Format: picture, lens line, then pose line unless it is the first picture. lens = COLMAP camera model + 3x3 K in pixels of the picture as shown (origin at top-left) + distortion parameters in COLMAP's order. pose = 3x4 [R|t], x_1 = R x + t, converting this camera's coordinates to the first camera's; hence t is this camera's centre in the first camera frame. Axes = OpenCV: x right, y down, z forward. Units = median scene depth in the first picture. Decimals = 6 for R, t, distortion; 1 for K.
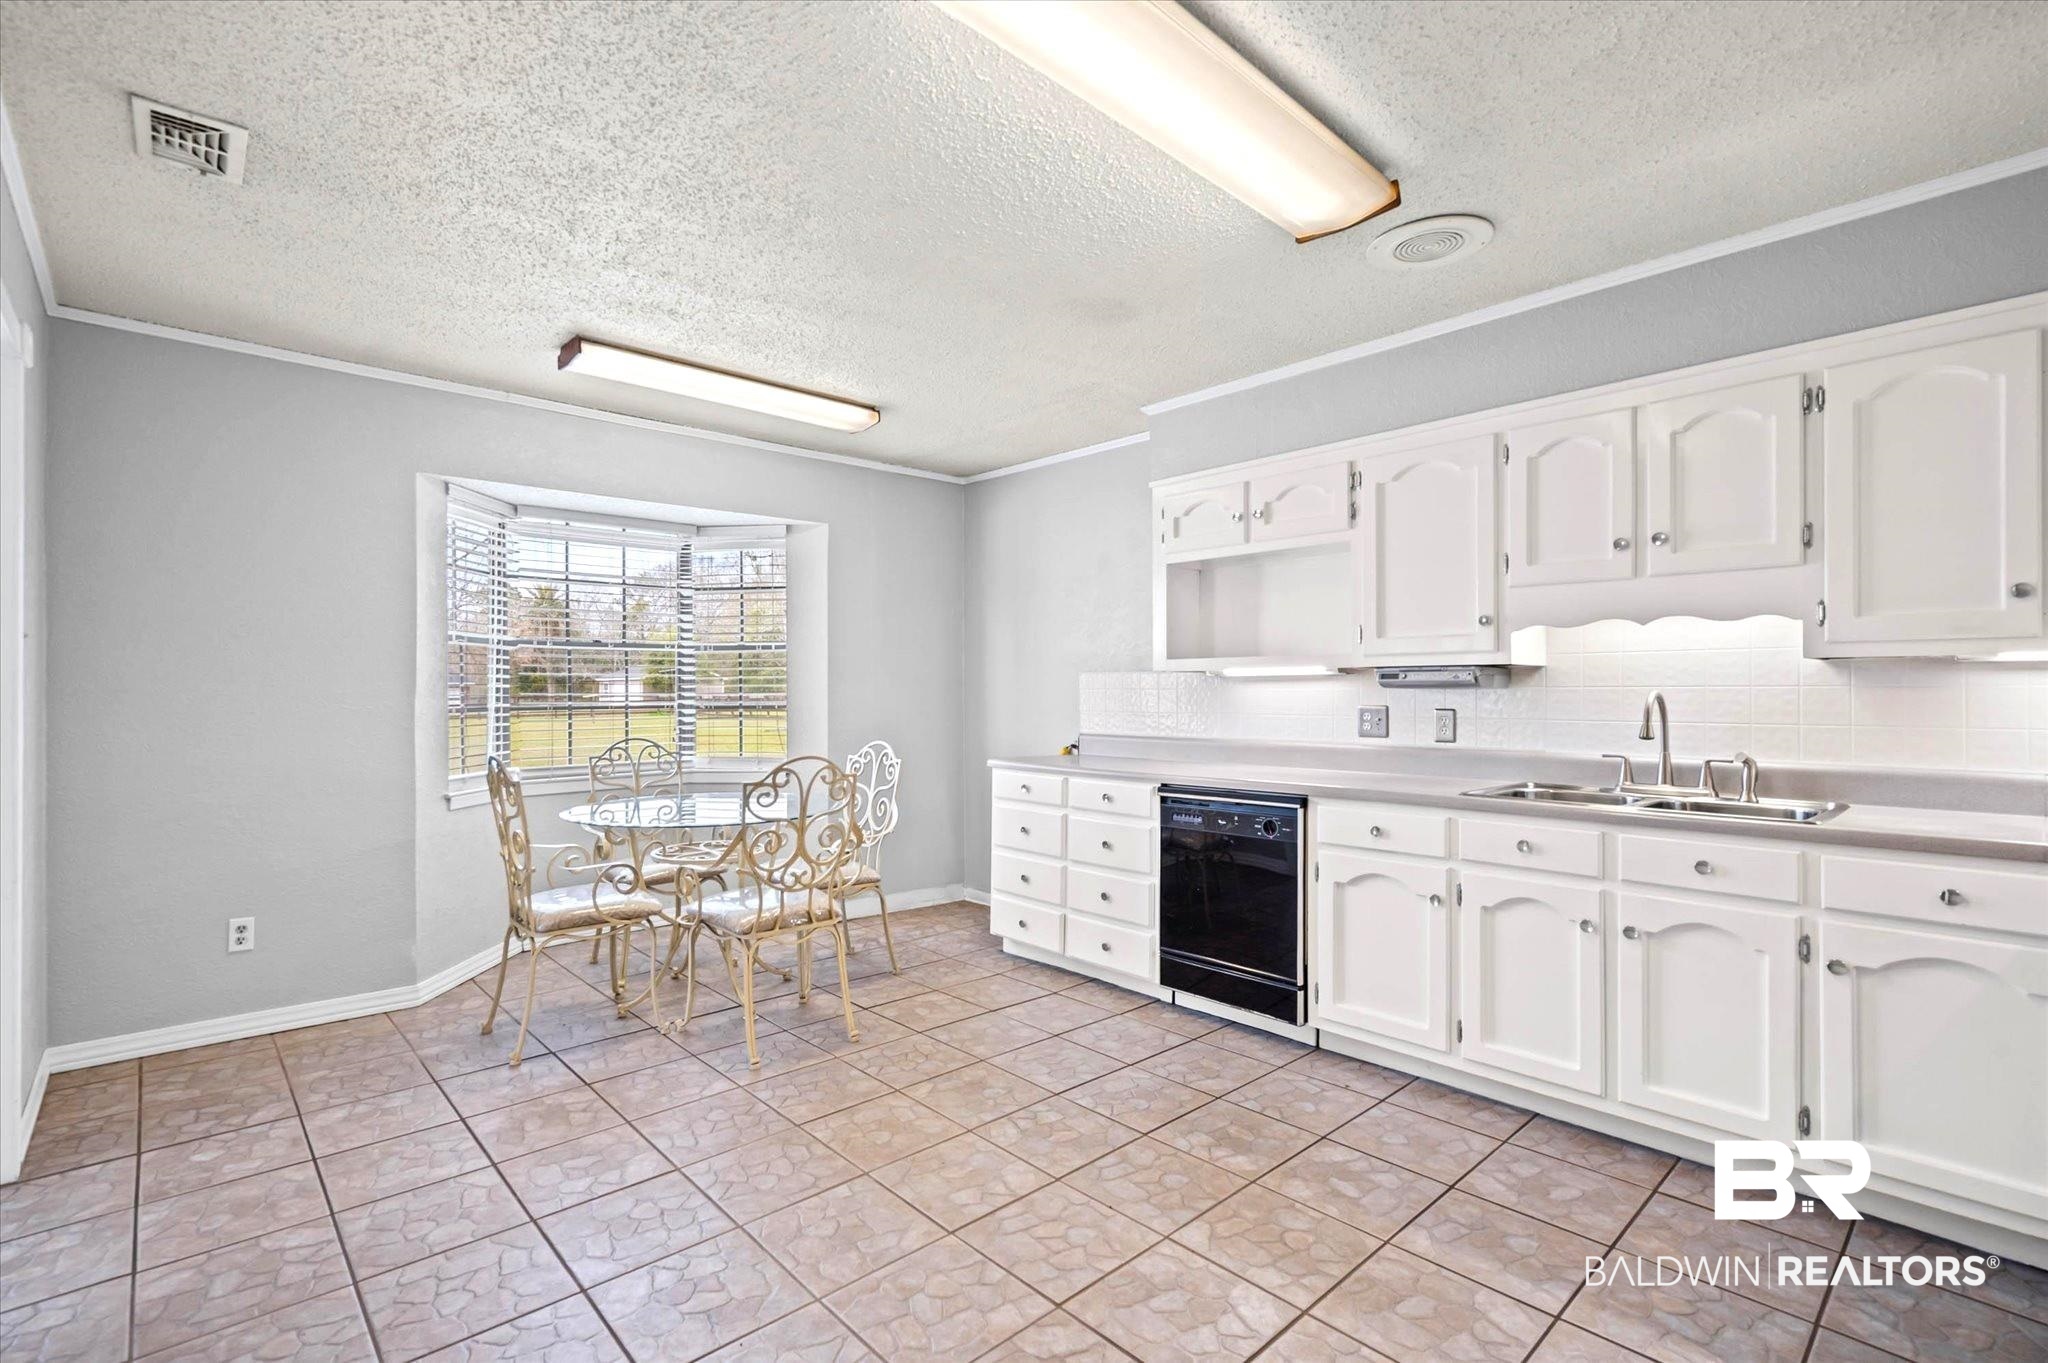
lens RADIAL K [[933.1, 0, 978.3], [0, 933.1, 691.6], [0, 0, 1]] dist [-0.000146, 0.000105]
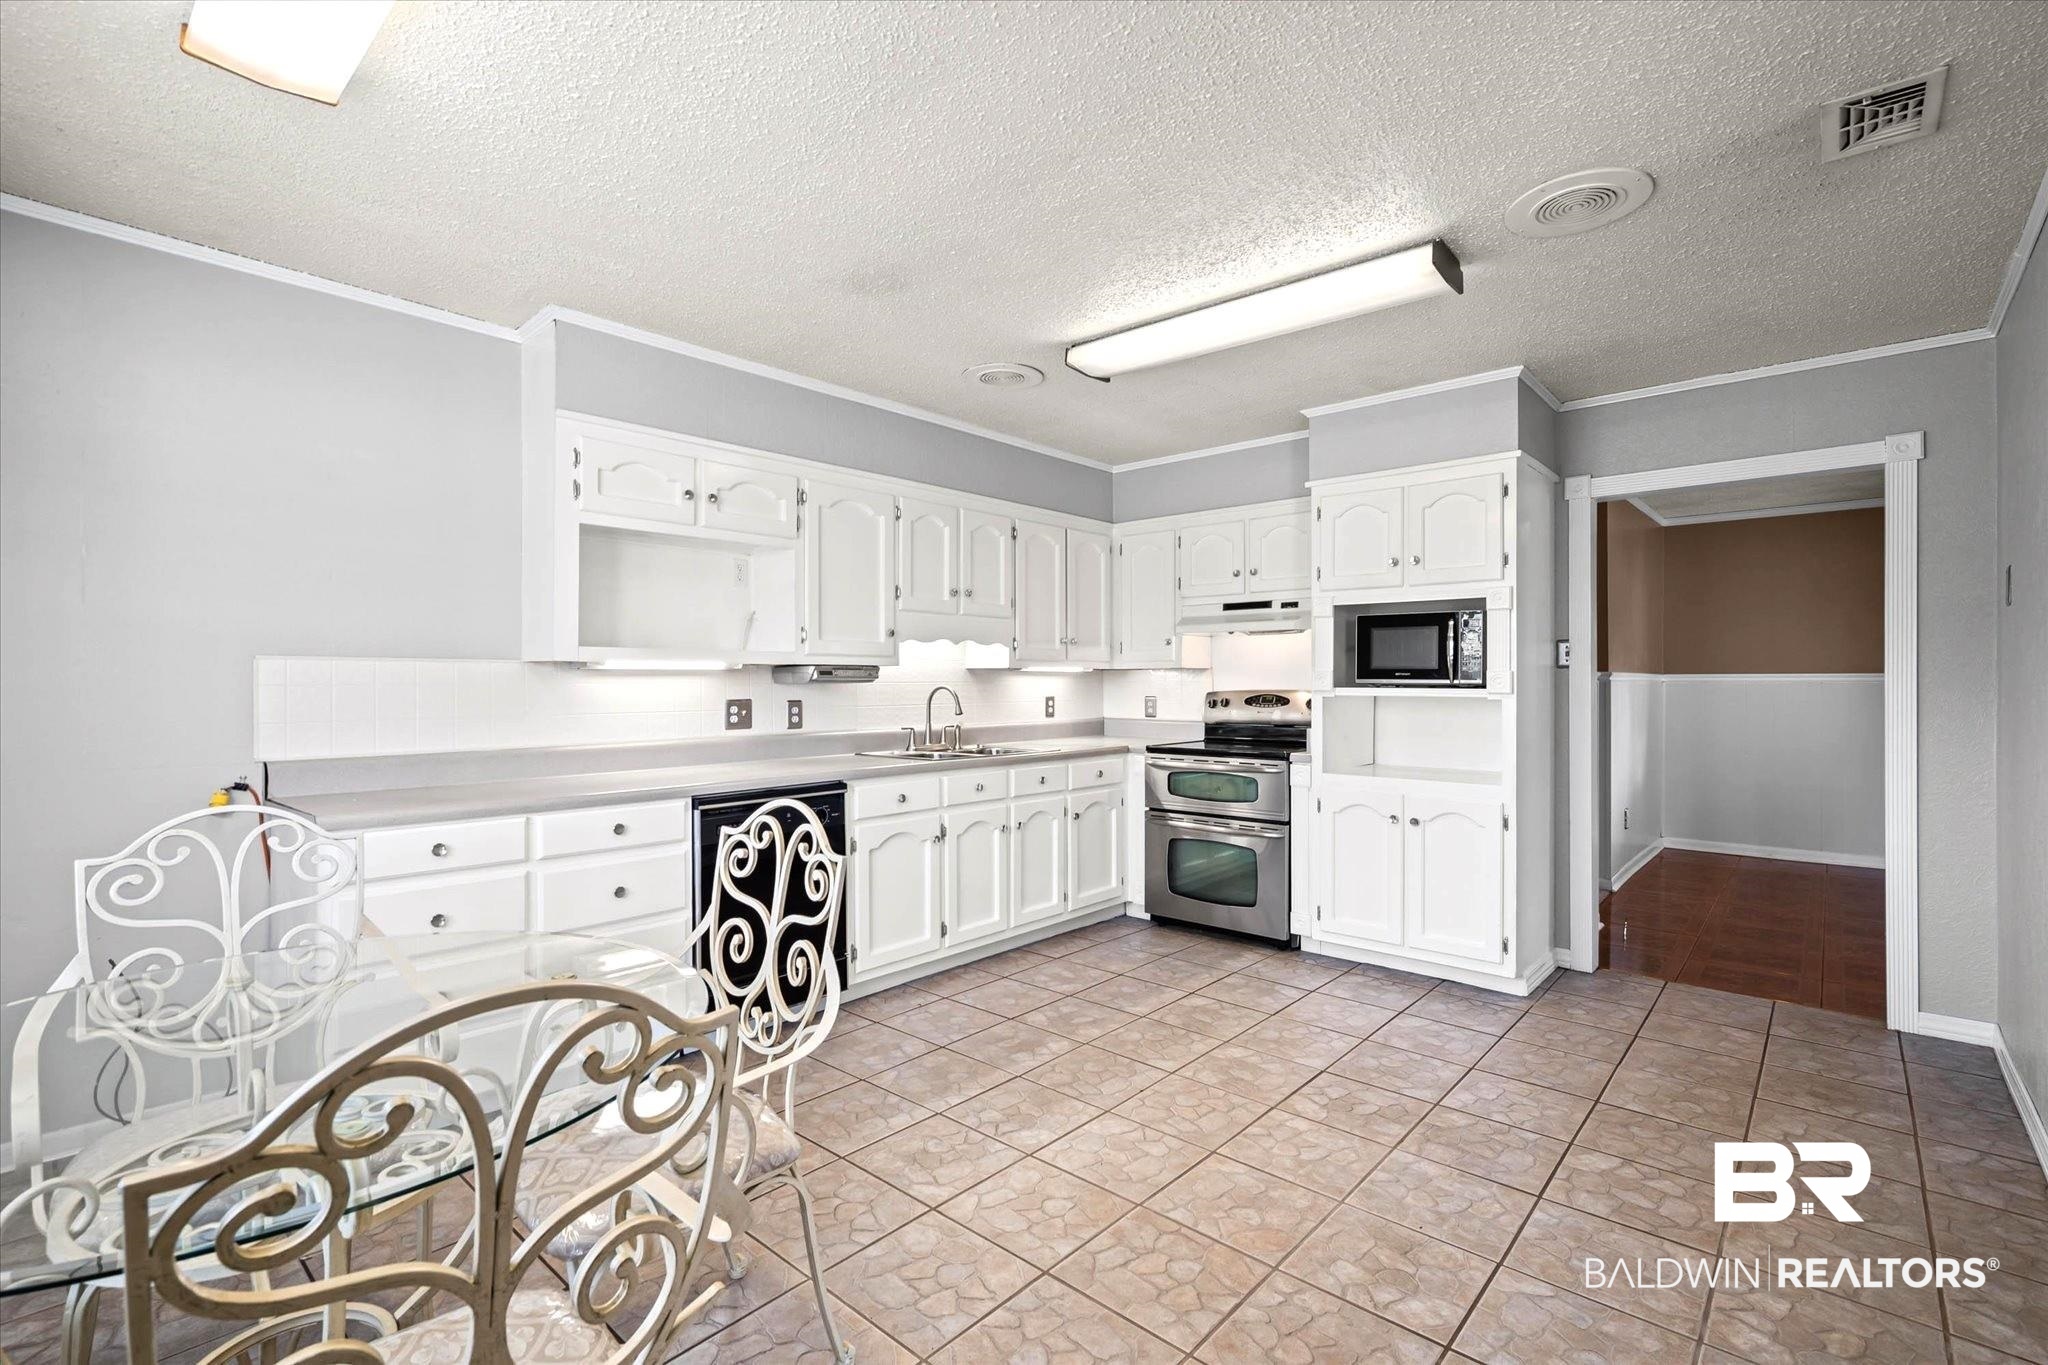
lens RADIAL K [[933.1, 0, 1024.9], [0, 933.1, 681.5], [0, 0, 1]] dist [-0.000146, 0.000105]
pose [[-0.120555, 0.002541, 0.992703, -0.890180], [0.005190, 0.999985, -0.001930, -0.002824], [-0.992693, 0.004920, -0.120567, 1.055652]]
